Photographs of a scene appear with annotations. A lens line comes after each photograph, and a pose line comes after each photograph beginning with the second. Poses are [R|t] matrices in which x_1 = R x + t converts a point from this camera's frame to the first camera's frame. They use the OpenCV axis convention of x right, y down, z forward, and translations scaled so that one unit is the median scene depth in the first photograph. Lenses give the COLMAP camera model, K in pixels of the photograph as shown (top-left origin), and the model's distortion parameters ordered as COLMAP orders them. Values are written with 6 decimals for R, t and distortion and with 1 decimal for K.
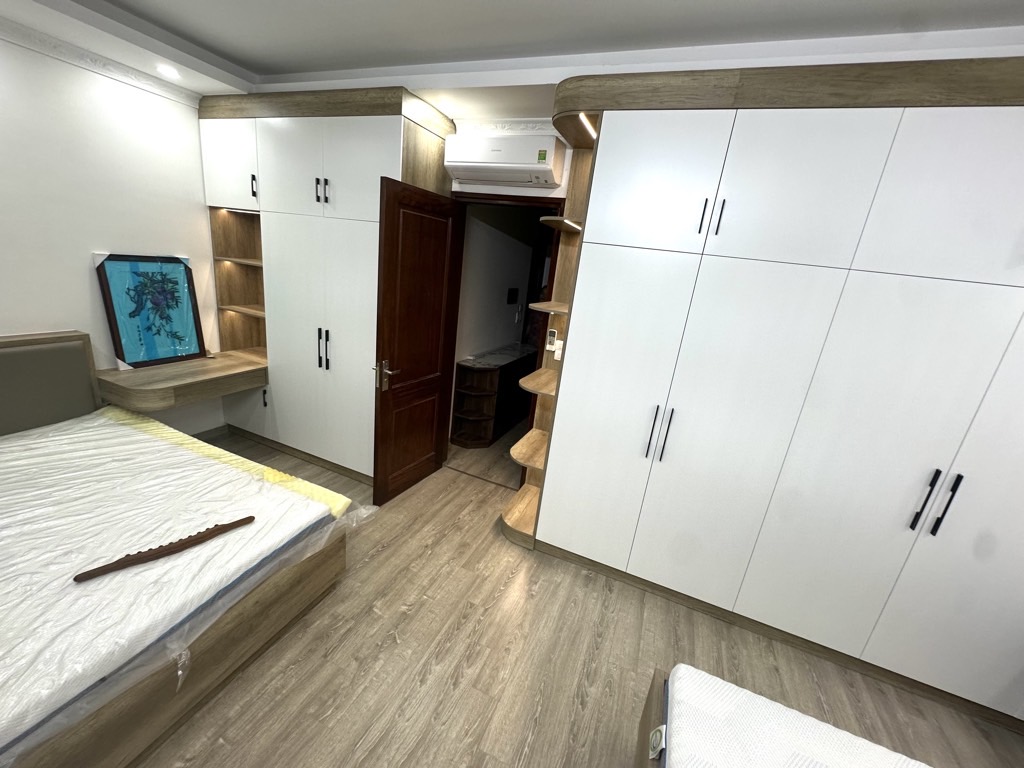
lens RADIAL K [[408.0, 0, 512.6], [0, 408.0, 382.5], [0, 0, 1]] dist [-0.003737, -0.000259]
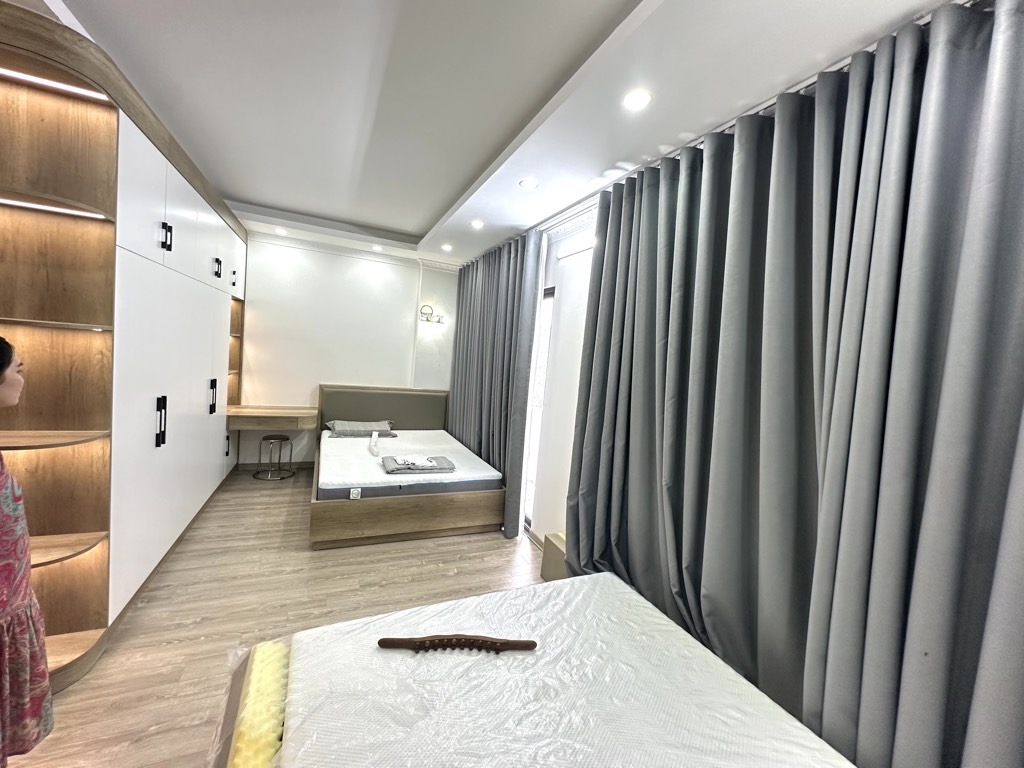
lens RADIAL K [[408.0, 0, 512.0], [0, 408.0, 385.0], [0, 0, 1]] dist [-0.003737, -0.000259]
pose [[-0.707931, -0.237448, 0.665171, -1.239602], [0.022478, 0.933741, 0.357244, -0.409364], [-0.705924, 0.267856, -0.655686, 1.221178]]
